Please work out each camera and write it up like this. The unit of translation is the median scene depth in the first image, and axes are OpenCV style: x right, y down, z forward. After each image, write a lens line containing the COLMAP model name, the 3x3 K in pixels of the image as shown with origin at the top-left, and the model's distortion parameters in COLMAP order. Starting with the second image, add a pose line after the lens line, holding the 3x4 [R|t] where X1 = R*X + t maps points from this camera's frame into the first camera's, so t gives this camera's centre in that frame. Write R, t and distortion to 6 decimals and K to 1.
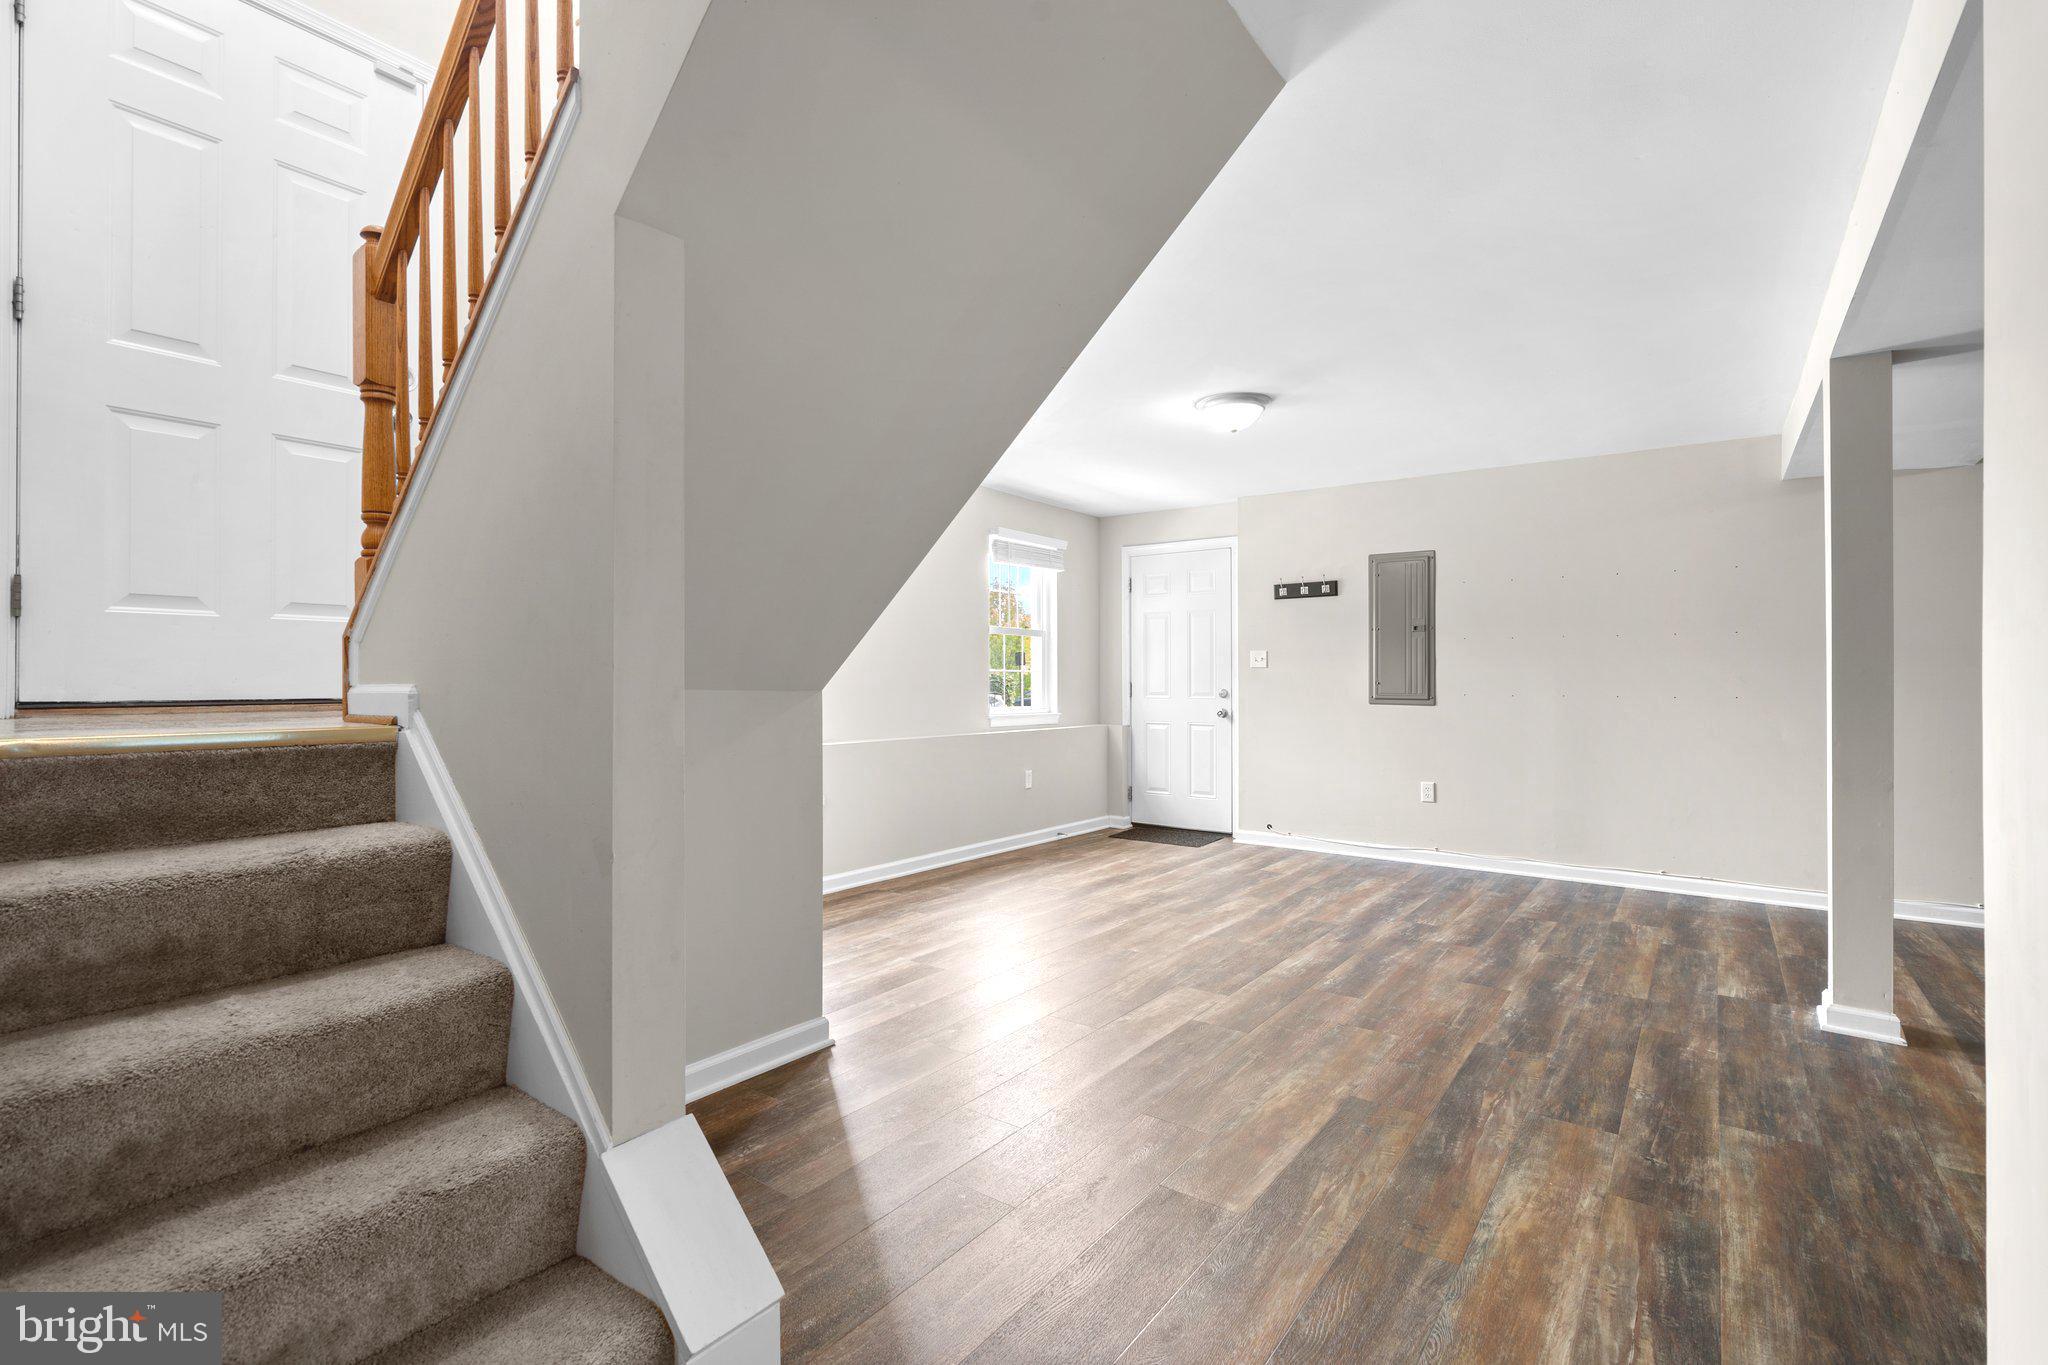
lens RADIAL K [[933.2, 0, 1008.6], [0, 933.2, 687.0], [0, 0, 1]] dist [-0.002563, 0.001987]
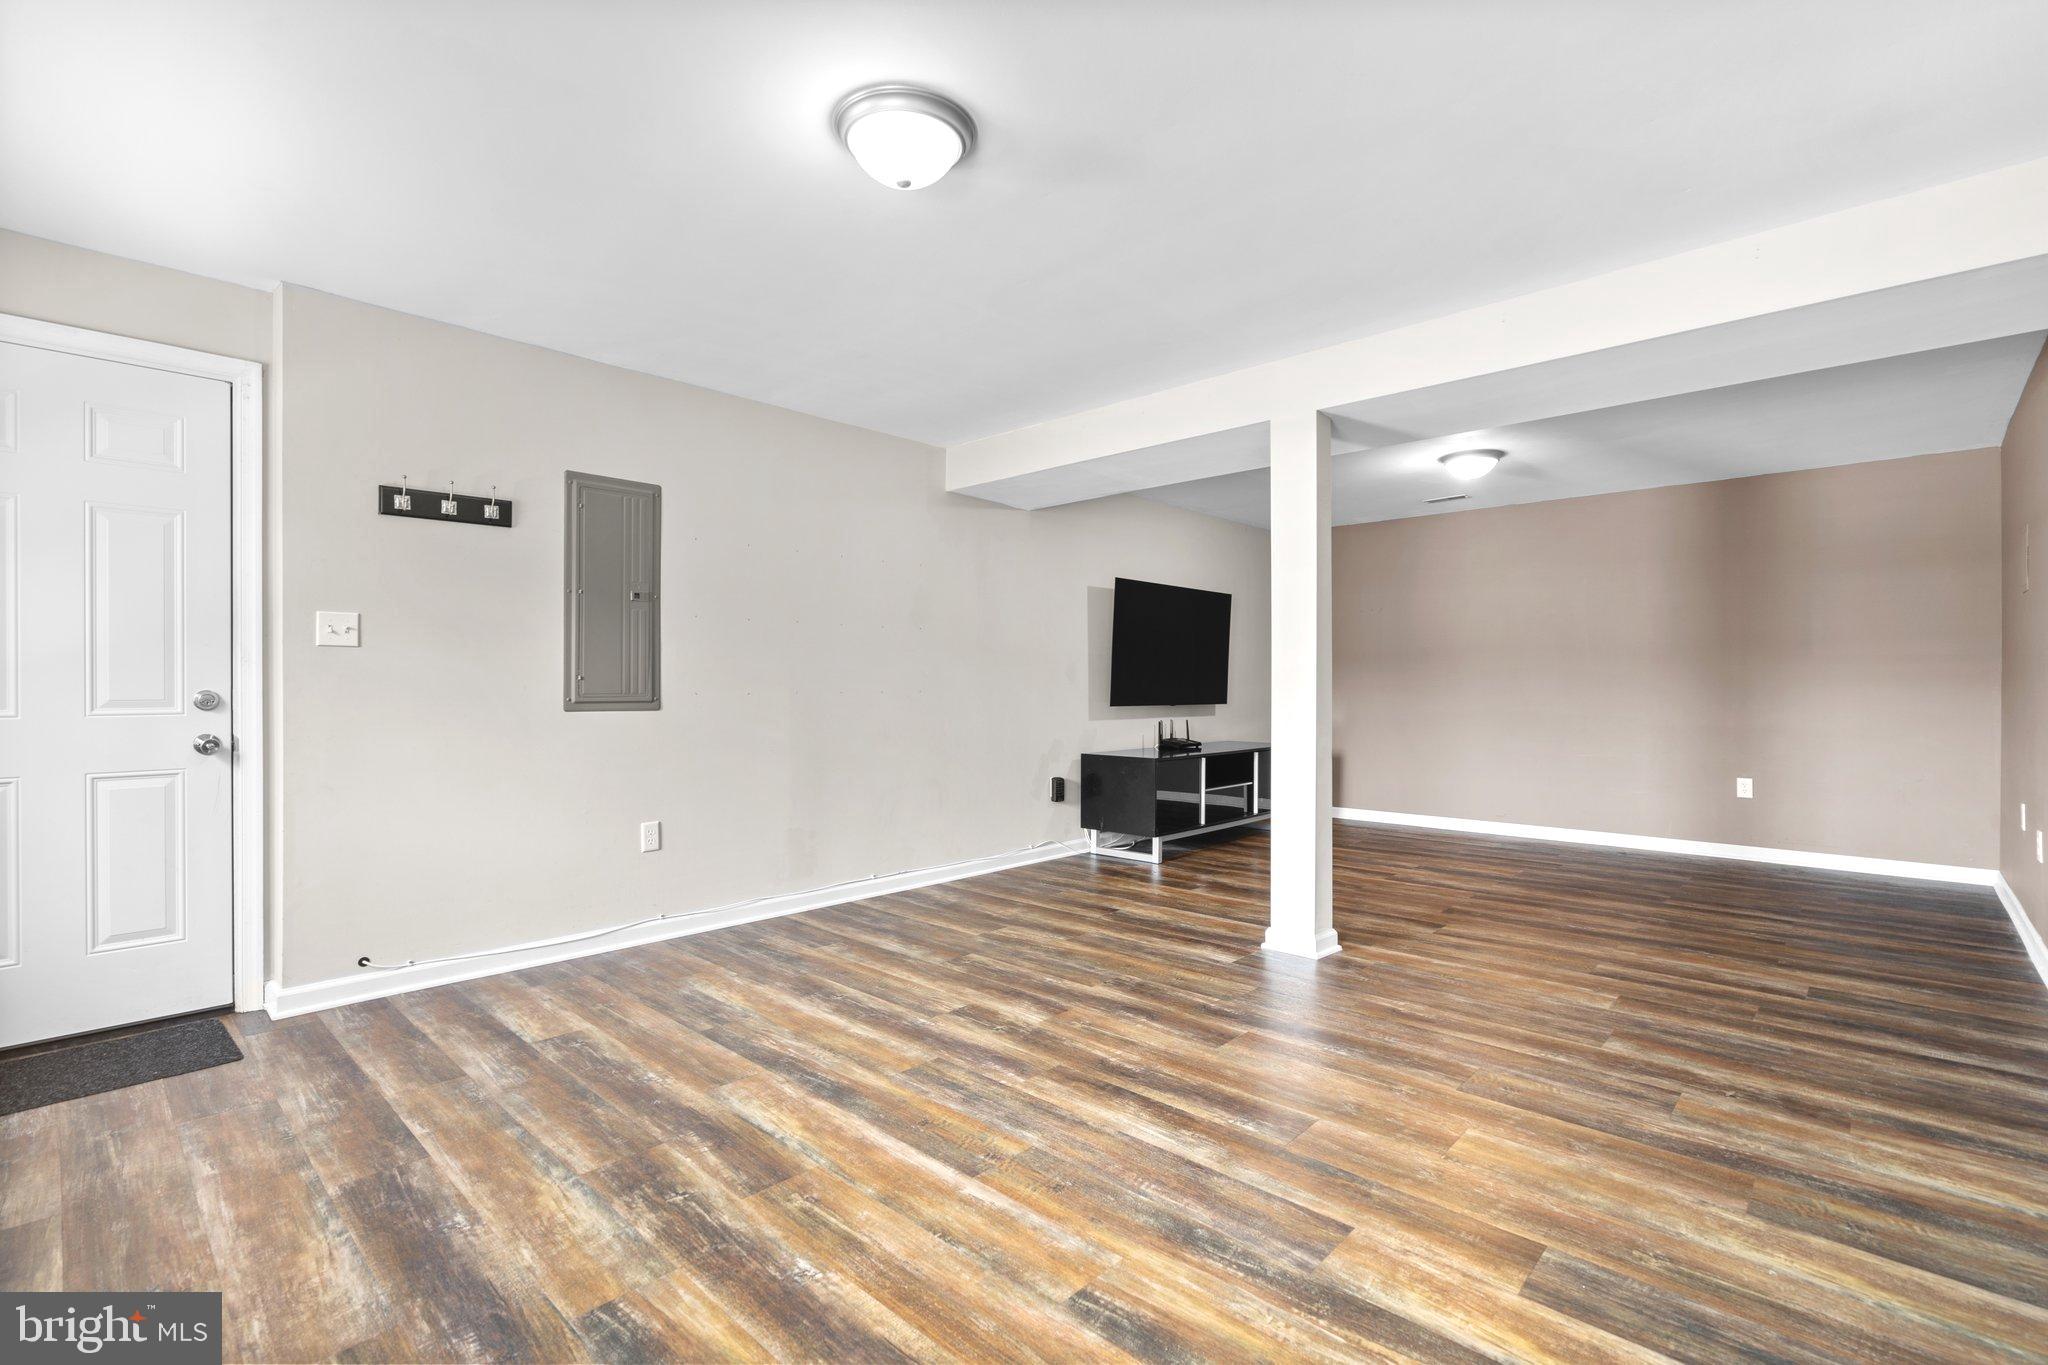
lens RADIAL K [[933.2, 0, 1011.3], [0, 933.2, 674.8], [0, 0, 1]] dist [-0.002563, 0.001987]
pose [[0.119050, 0.007124, 0.992863, -0.305143], [0.010923, 0.999904, -0.008485, 0.004183], [-0.992828, 0.011856, 0.118961, 1.011279]]
